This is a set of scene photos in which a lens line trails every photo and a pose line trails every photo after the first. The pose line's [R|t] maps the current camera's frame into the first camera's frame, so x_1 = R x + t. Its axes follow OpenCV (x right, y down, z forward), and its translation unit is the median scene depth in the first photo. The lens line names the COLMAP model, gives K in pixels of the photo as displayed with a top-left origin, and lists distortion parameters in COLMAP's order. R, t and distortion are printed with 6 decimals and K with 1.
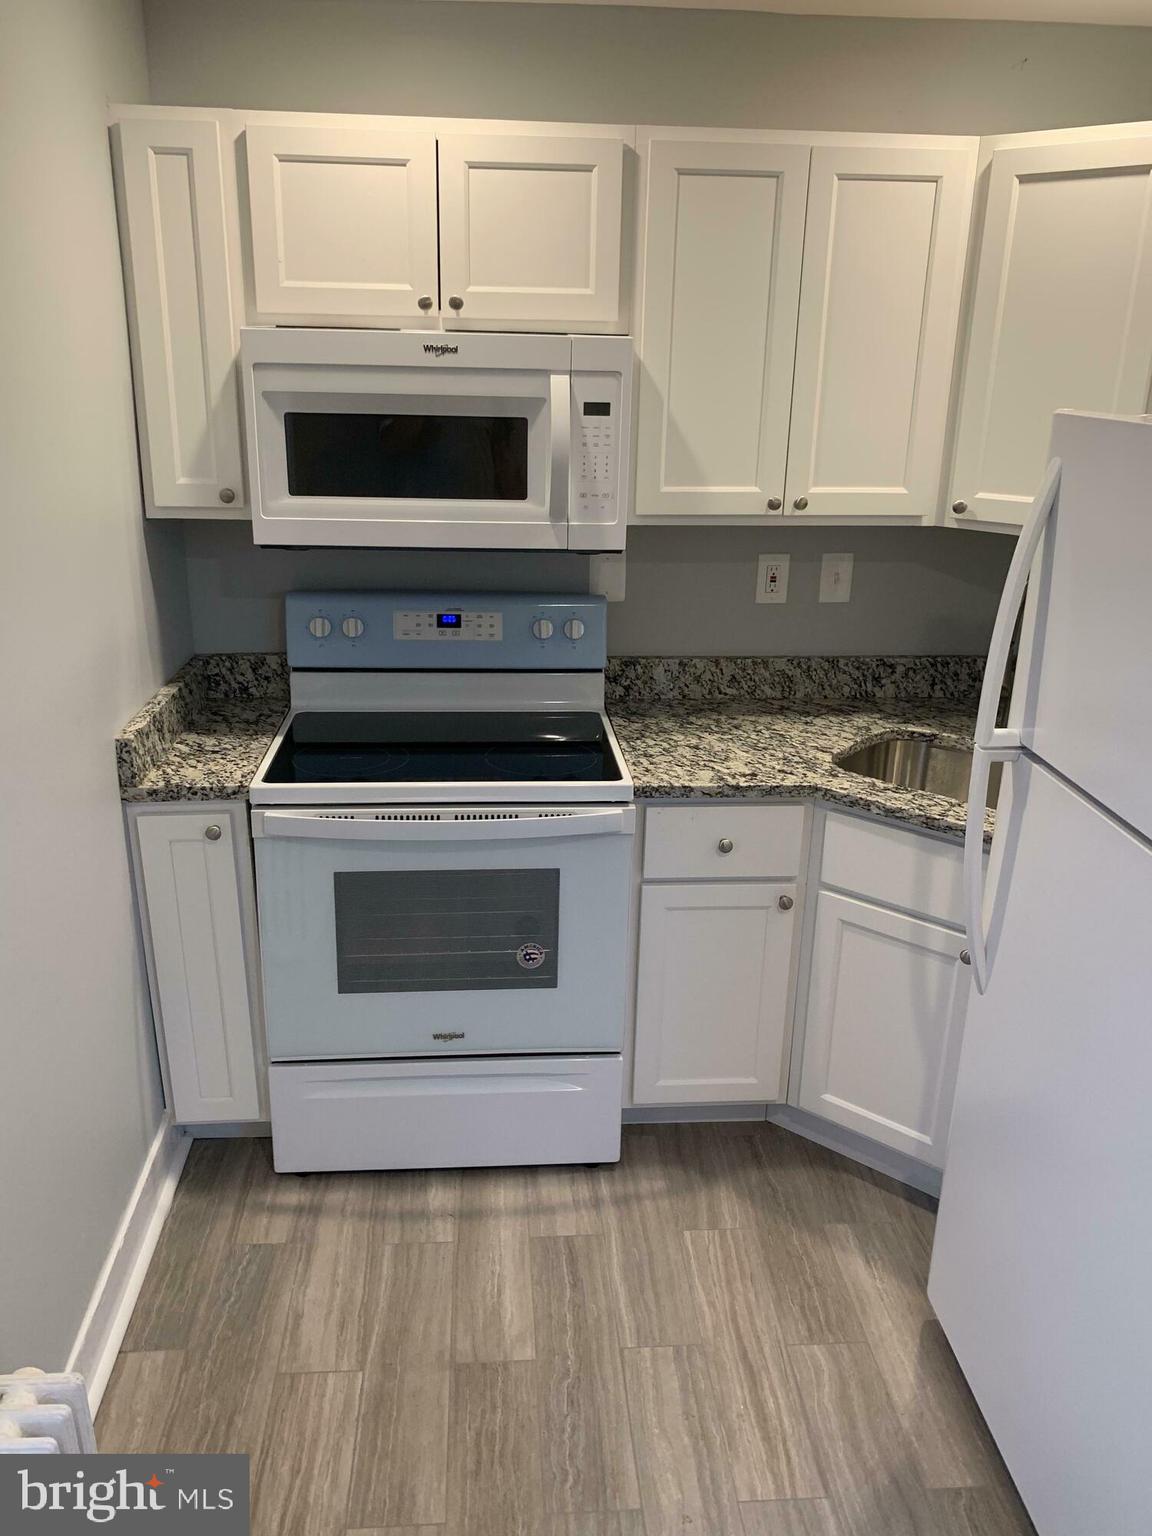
lens RADIAL K [[1185.6, 0, 580.8], [0, 1185.6, 765.5], [0, 0, 1]] dist [0.010297, -0.065800]
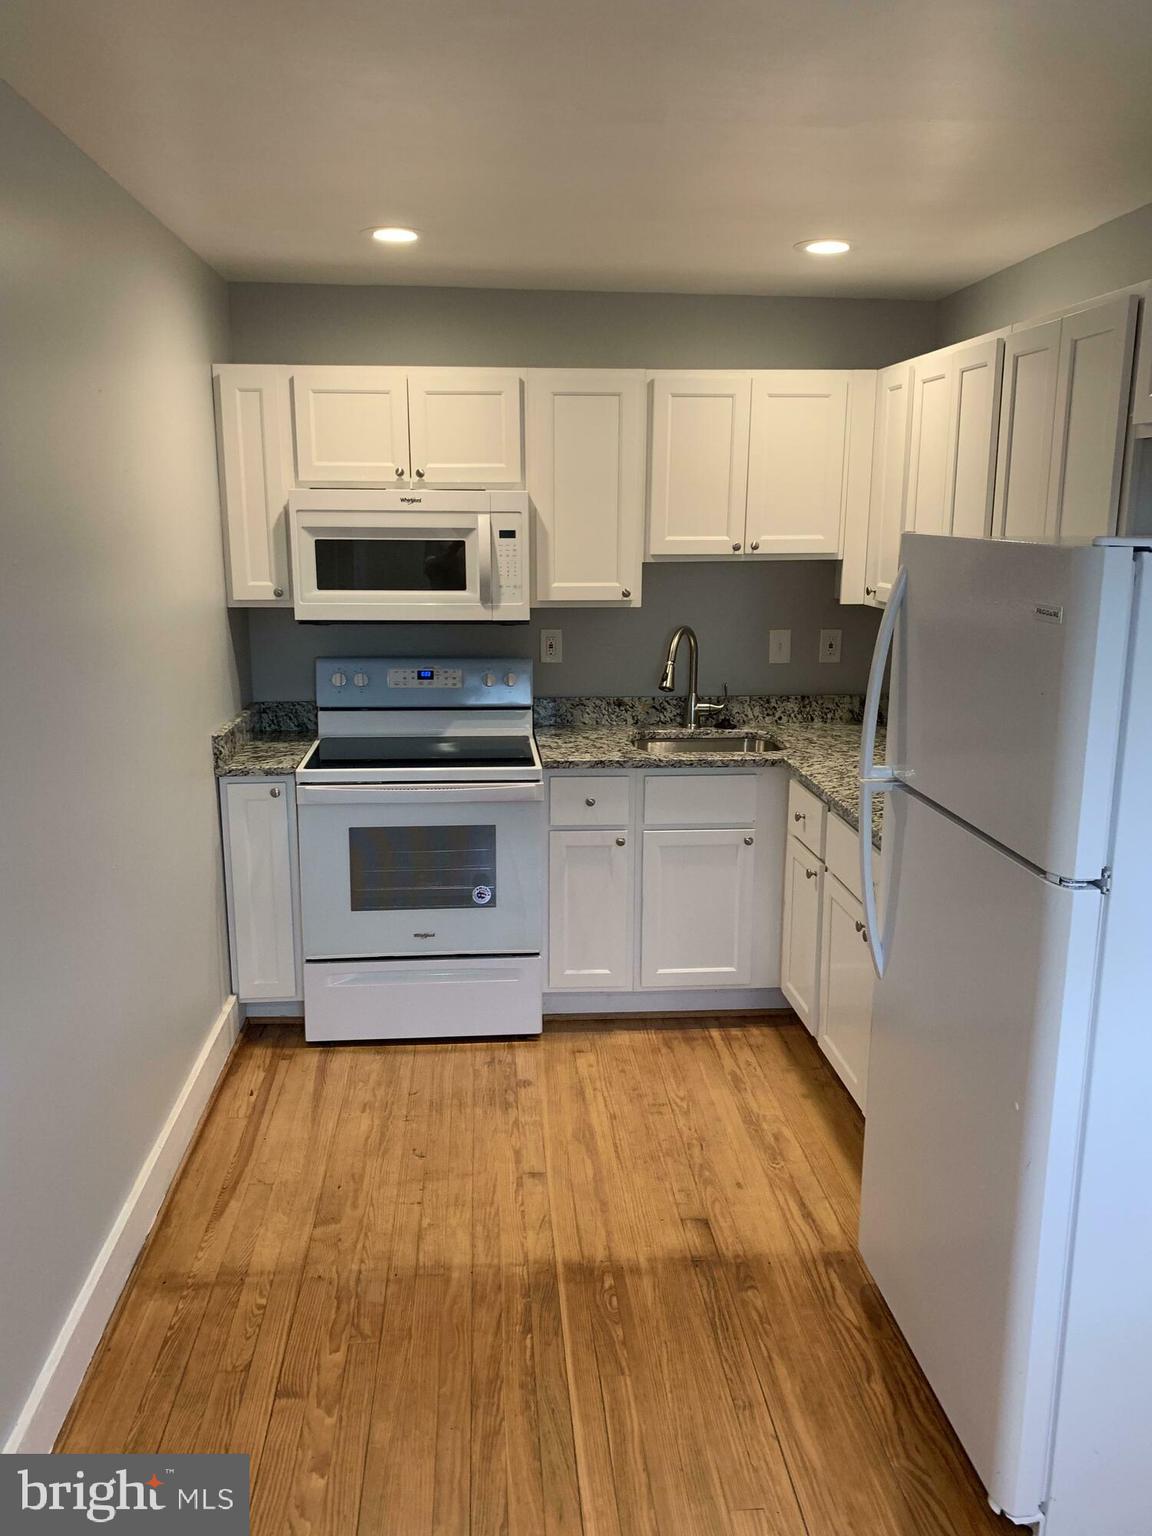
lens RADIAL K [[1154.6, 0, 582.1], [0, 1154.6, 744.4], [0, 0, 1]] dist [0.182591, -0.000276]
pose [[0.999721, -0.023548, 0.001848, 0.095358], [0.023602, 0.992782, -0.117587, 0.164897], [0.000934, 0.117598, 0.993061, -0.517121]]
